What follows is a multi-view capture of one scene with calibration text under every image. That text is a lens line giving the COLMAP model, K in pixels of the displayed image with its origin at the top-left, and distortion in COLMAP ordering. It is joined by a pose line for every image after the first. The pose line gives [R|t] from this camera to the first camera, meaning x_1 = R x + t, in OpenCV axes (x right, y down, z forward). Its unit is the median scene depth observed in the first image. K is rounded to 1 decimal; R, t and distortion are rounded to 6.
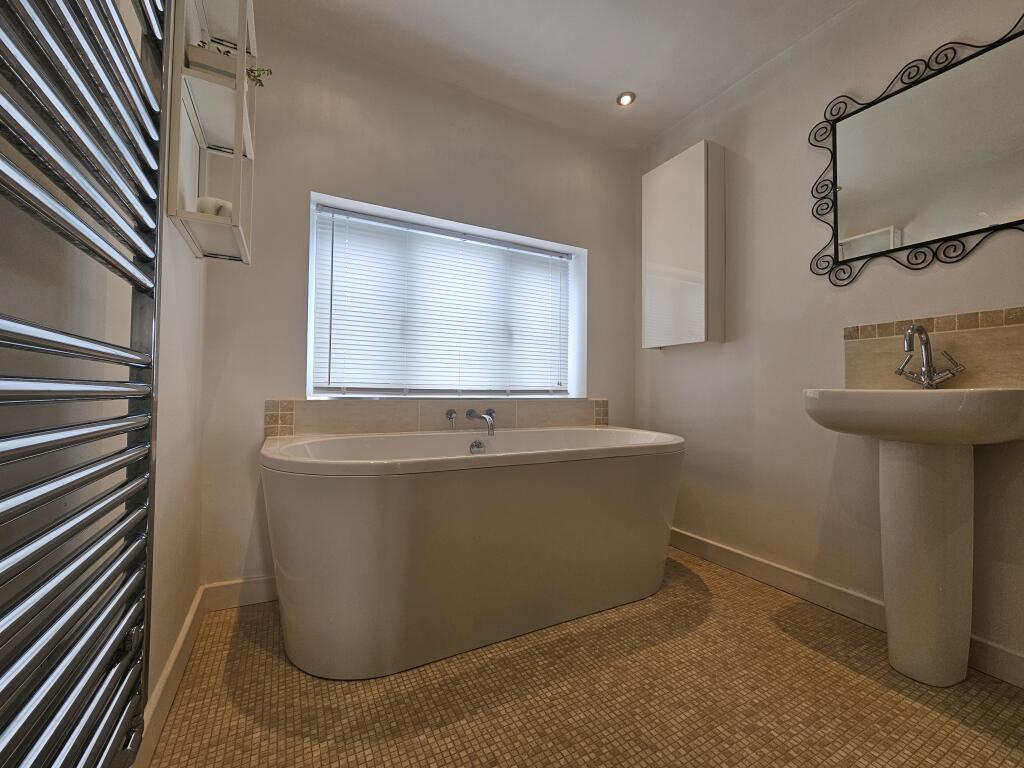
lens RADIAL K [[433.6, 0, 523.7], [0, 433.6, 382.5], [0, 0, 1]] dist [-0.001482, 0.000040]
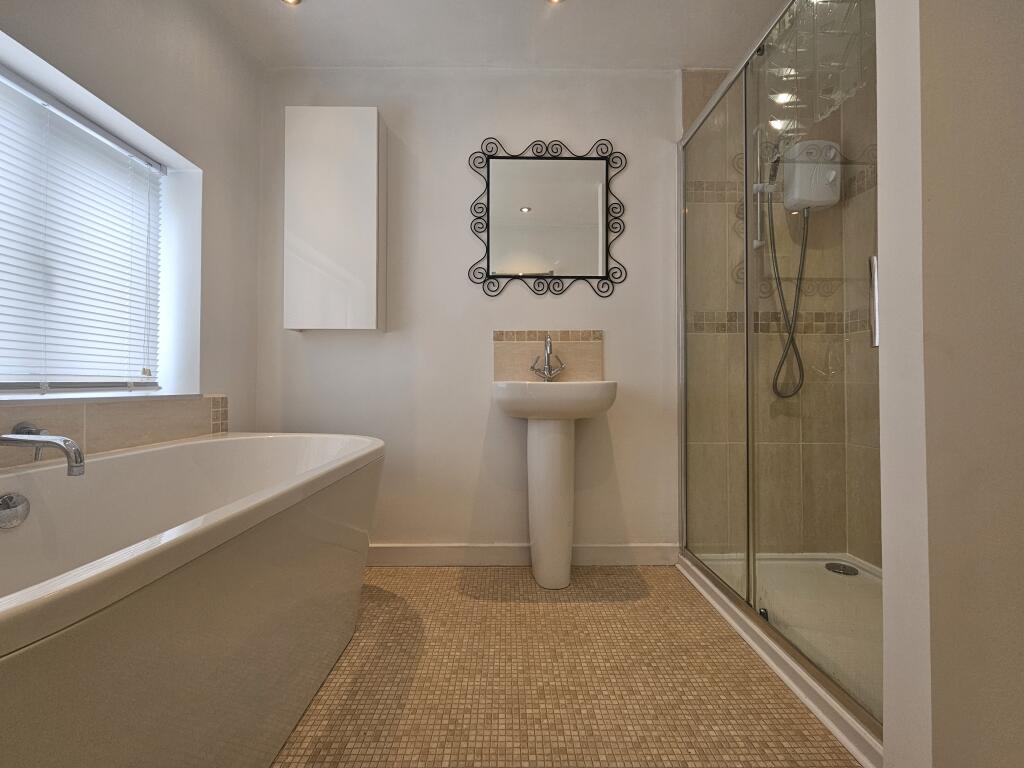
lens RADIAL K [[433.6, 0, 523.7], [0, 433.6, 382.5], [0, 0, 1]] dist [-0.001482, 0.000040]
pose [[0.466902, -0.002896, 0.884304, -0.295977], [-0.015084, 0.999823, 0.011238, 0.003670], [-0.884180, -0.018586, 0.466776, 0.349464]]
